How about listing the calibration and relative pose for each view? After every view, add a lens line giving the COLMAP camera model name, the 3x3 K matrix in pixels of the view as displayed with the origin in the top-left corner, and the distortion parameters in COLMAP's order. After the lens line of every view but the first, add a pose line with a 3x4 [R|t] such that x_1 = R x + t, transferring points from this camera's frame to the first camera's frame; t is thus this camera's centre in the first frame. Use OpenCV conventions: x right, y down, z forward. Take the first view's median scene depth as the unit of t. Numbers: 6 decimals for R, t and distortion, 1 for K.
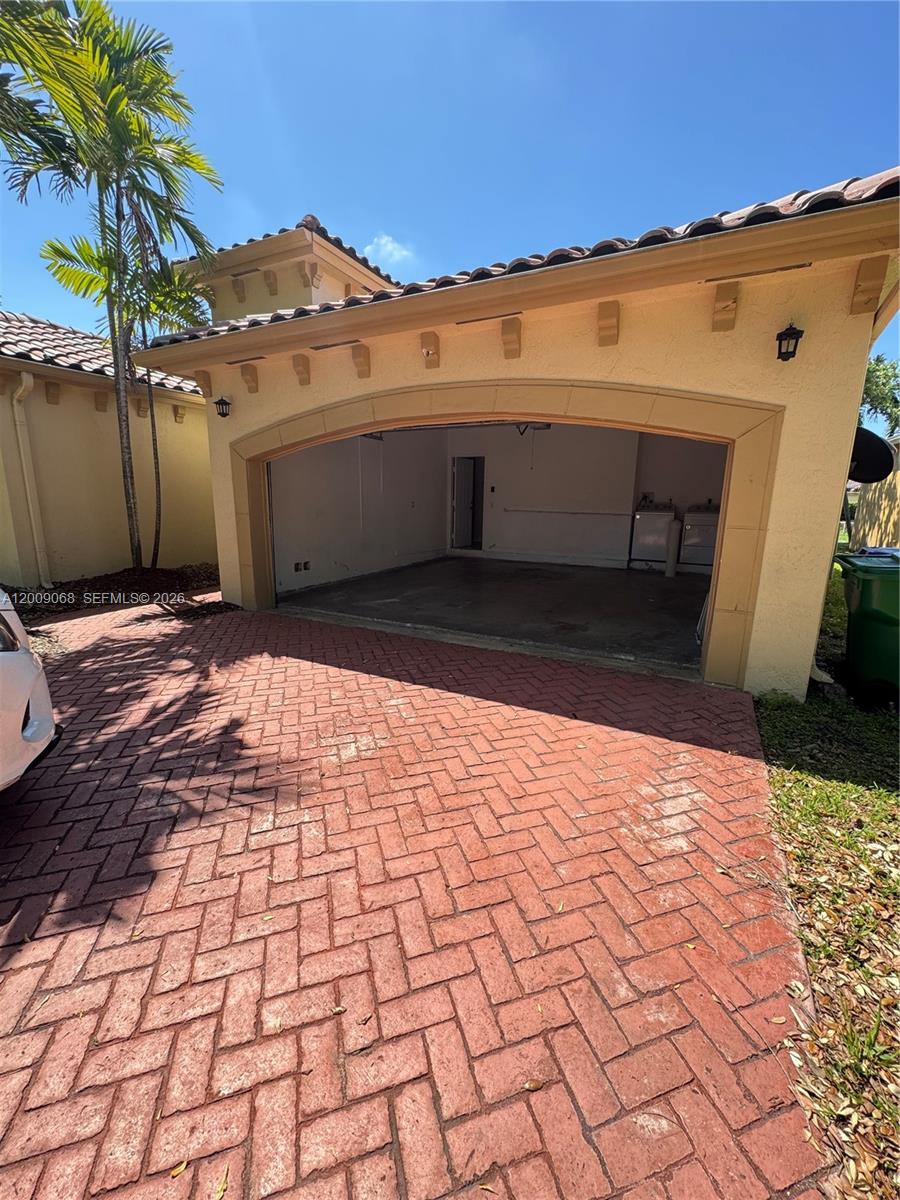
lens RADIAL K [[481.0, 0, 444.3], [0, 481.0, 599.3], [0, 0, 1]] dist [-0.002882, 0.001027]
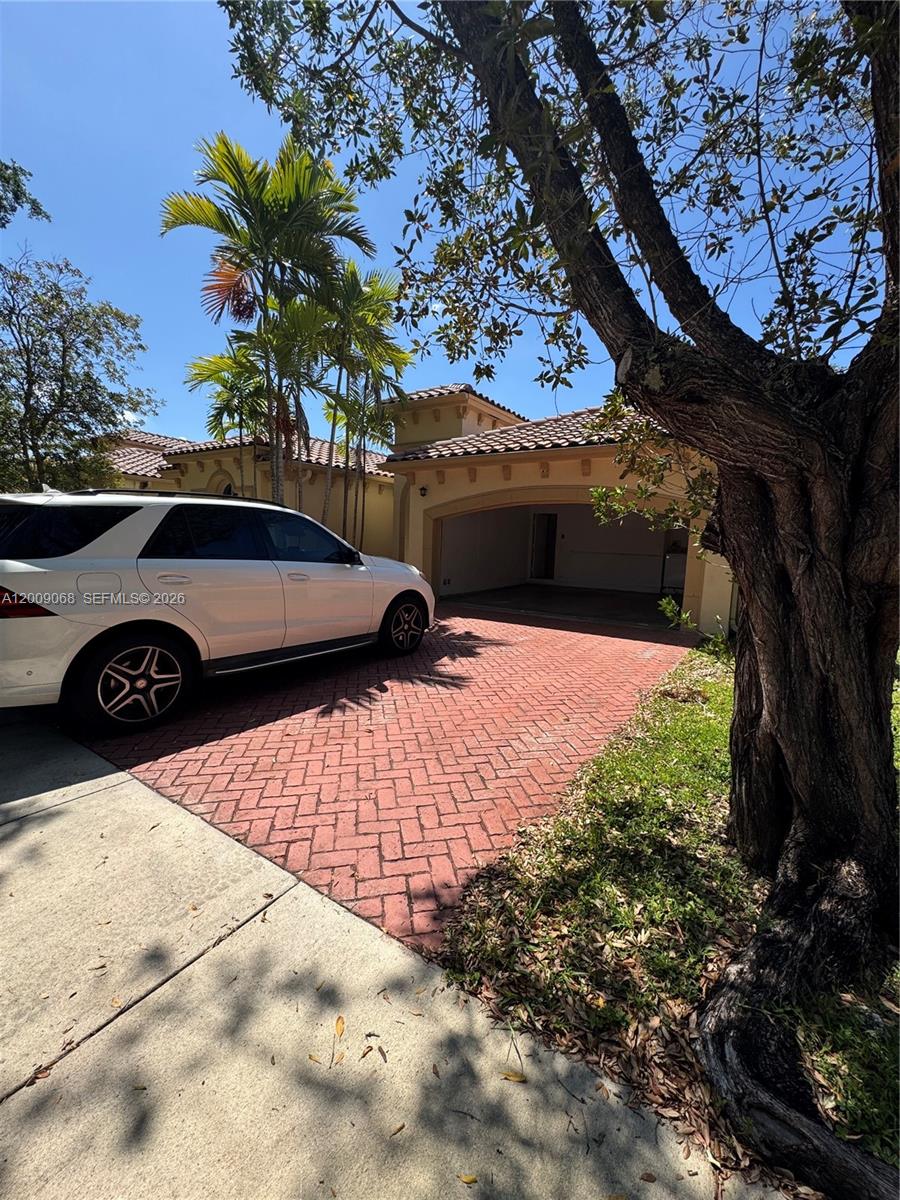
lens RADIAL K [[481.0, 0, 455.1], [0, 481.0, 596.6], [0, 0, 1]] dist [-0.002882, 0.001027]
pose [[0.996026, 0.027172, -0.084812, -0.131040], [-0.034831, 0.995316, -0.090177, 0.124843], [0.081964, 0.092773, 0.992308, -0.596405]]
